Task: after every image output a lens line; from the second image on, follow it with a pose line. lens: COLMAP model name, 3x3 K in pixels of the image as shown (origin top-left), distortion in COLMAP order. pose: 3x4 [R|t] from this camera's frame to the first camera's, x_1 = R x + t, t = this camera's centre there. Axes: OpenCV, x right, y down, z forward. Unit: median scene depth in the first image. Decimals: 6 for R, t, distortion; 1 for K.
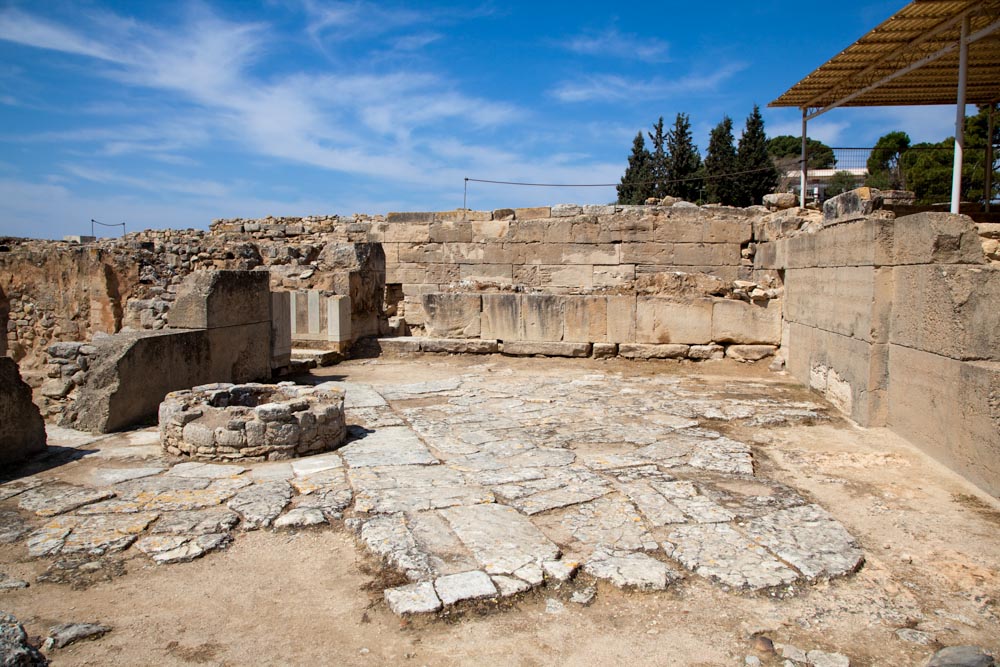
lens RADIAL K [[692.6, 0, 497.2], [0, 692.6, 327.1], [0, 0, 1]] dist [-0.083123, 0.028878]
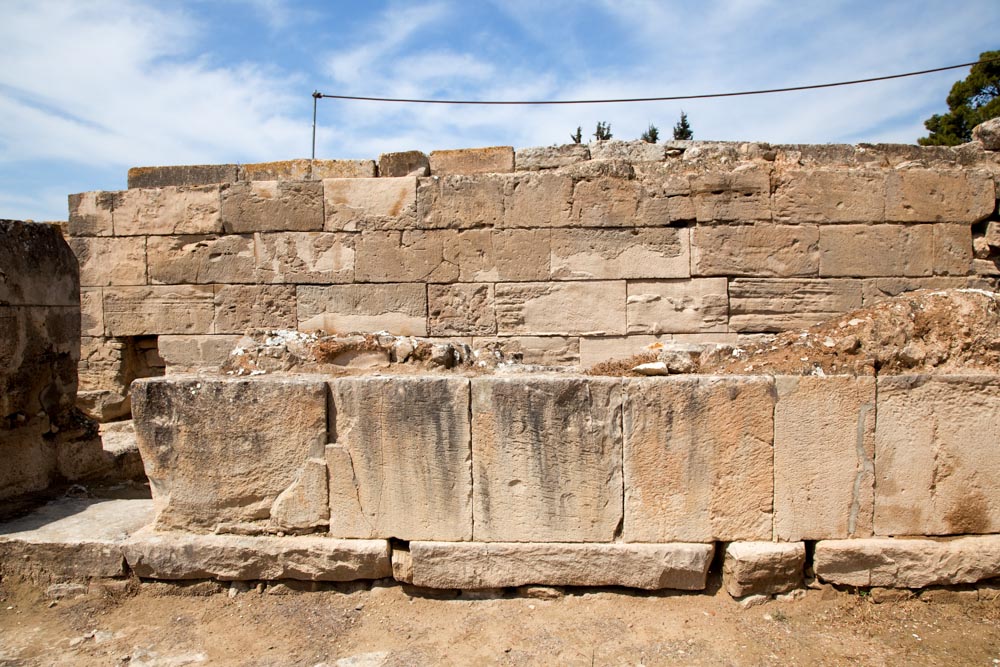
lens RADIAL K [[692.6, 0, 499.8], [0, 692.6, 329.3], [0, 0, 1]] dist [-0.083123, 0.028878]
pose [[0.989452, -0.024673, 0.142744, 0.006856], [0.030506, 0.998780, -0.038822, -0.053927], [-0.141612, 0.042767, 0.988998, 0.689633]]
